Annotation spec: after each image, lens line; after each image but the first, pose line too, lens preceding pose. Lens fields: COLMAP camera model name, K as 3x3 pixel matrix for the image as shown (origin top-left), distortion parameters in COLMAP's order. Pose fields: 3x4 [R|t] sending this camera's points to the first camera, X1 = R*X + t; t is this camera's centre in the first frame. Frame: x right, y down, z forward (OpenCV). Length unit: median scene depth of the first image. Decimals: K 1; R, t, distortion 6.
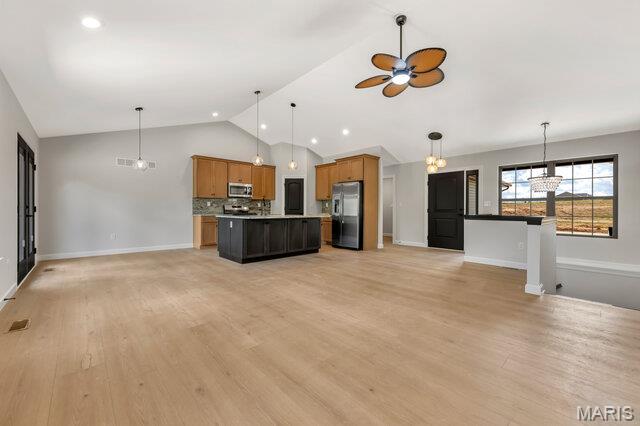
lens RADIAL K [[265.4, 0, 320.0], [0, 265.4, 213.0], [0, 0, 1]] dist [0.000260, 0.000051]
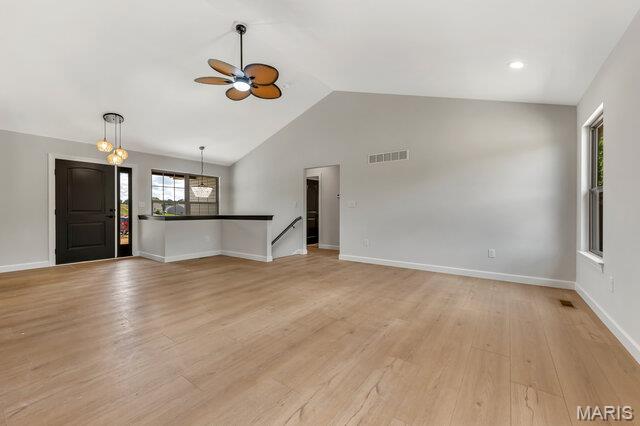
lens RADIAL K [[260.3, 0, 320.0], [0, 260.3, 213.0], [0, 0, 1]] dist [0.016821, -0.000010]
pose [[-0.210848, -0.011094, 0.977456, -0.870171], [0.004729, 0.999912, 0.012369, -0.021802], [-0.977507, 0.007230, -0.210777, 1.024717]]
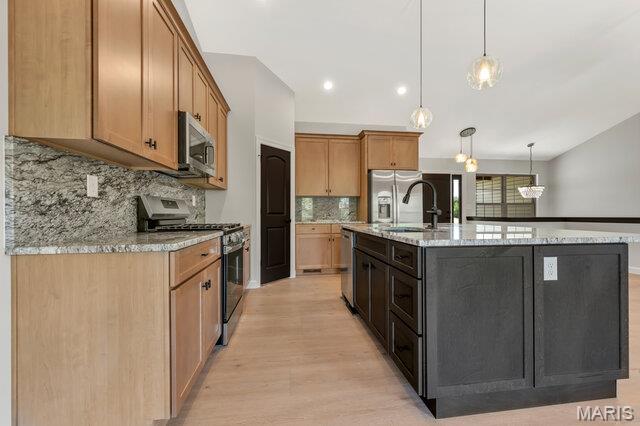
lens RADIAL K [[260.3, 0, 320.0], [0, 260.3, 213.0], [0, 0, 1]] dist [0.016821, -0.000010]
pose [[0.549317, -0.004976, 0.835600, -1.112602], [0.009234, 0.999957, -0.000115, -0.028211], [-0.835563, 0.007779, 0.549339, 1.699311]]
